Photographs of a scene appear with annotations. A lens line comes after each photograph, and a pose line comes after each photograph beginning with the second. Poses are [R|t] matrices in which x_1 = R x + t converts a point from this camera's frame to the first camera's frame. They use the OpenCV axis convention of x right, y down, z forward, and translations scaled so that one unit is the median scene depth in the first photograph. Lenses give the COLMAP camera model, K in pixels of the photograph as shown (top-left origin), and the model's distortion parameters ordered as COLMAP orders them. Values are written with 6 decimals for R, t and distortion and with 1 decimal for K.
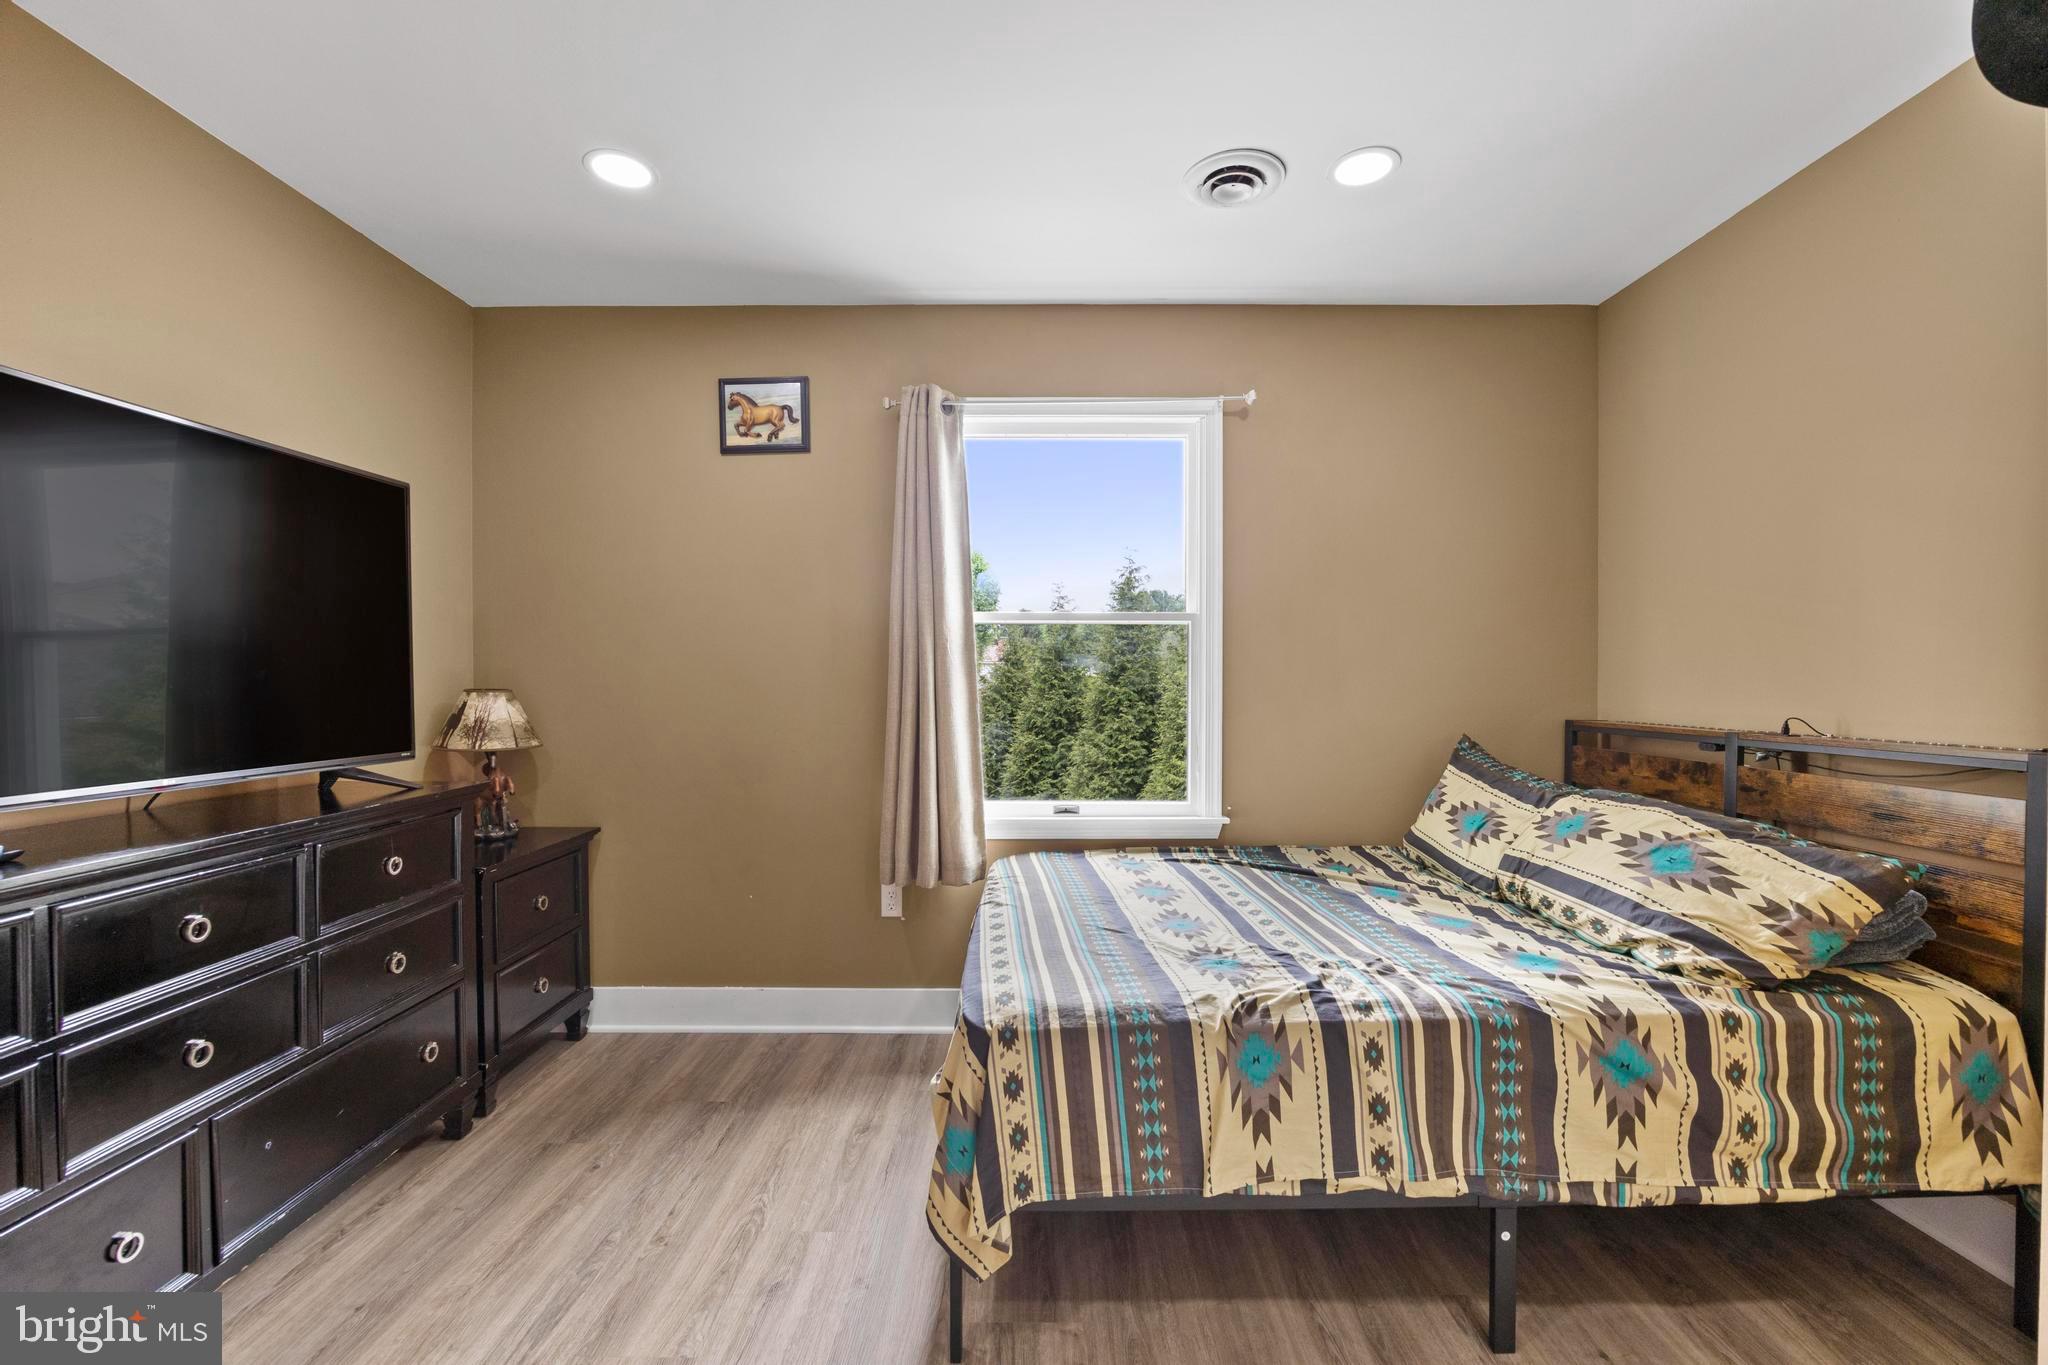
lens RADIAL K [[858.4, 0, 1024.2], [0, 858.4, 694.5], [0, 0, 1]] dist [-0.010923, 0.000019]
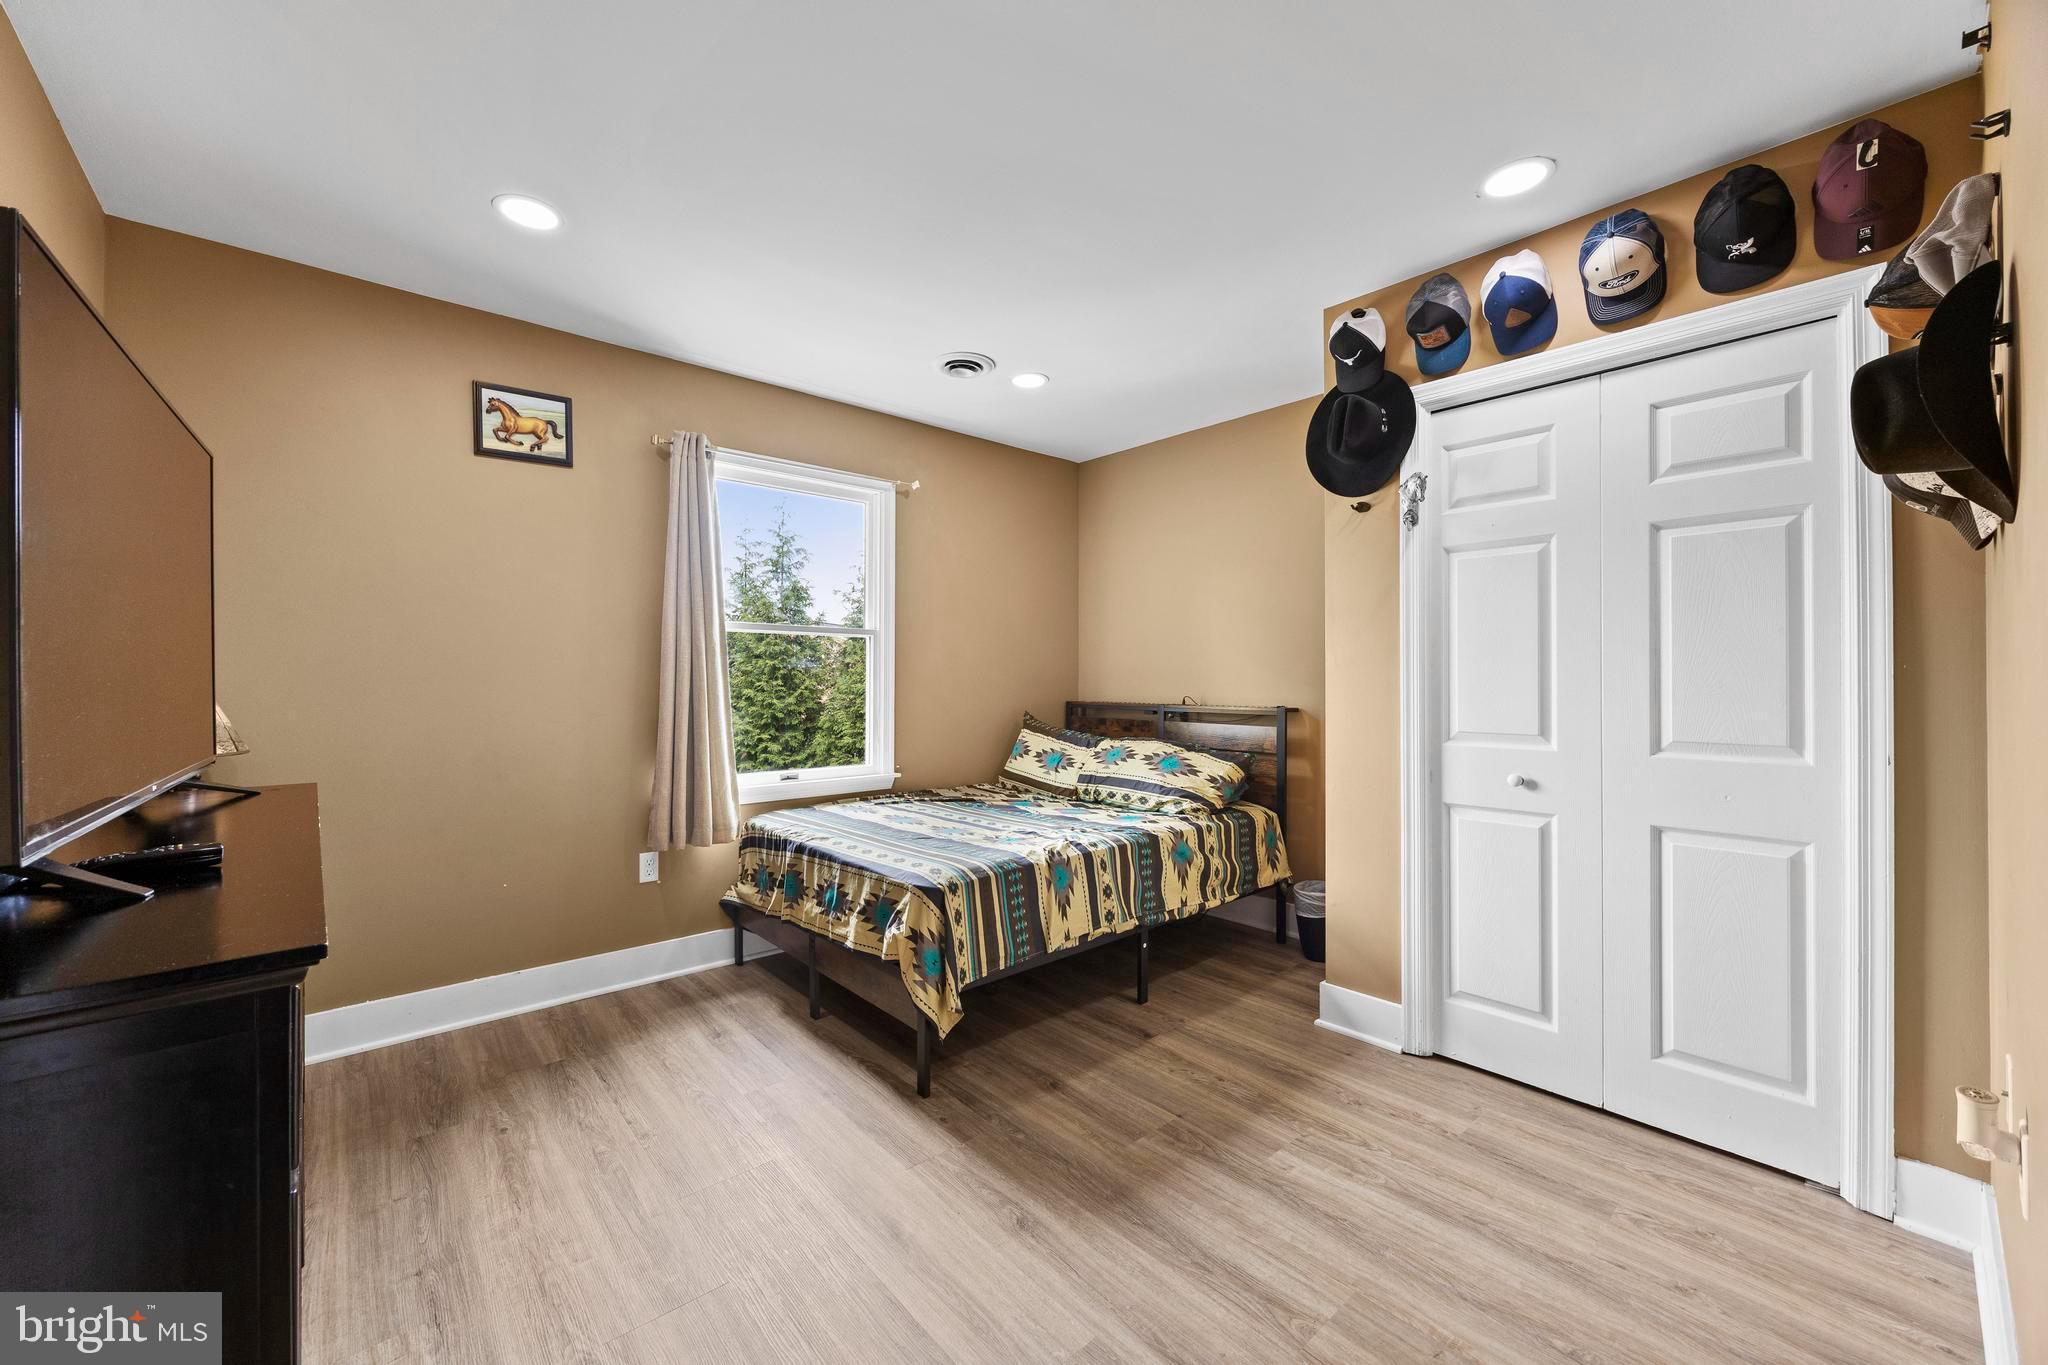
lens RADIAL K [[793.1, 0, 1024.0], [0, 793.1, 682.5], [0, 0, 1]] dist [0.006895, -0.000080]
pose [[0.749579, -0.001739, 0.661913, -0.858901], [0.008435, 0.999940, -0.006924, 0.004970], [-0.661861, 0.010773, 0.749549, -0.241726]]
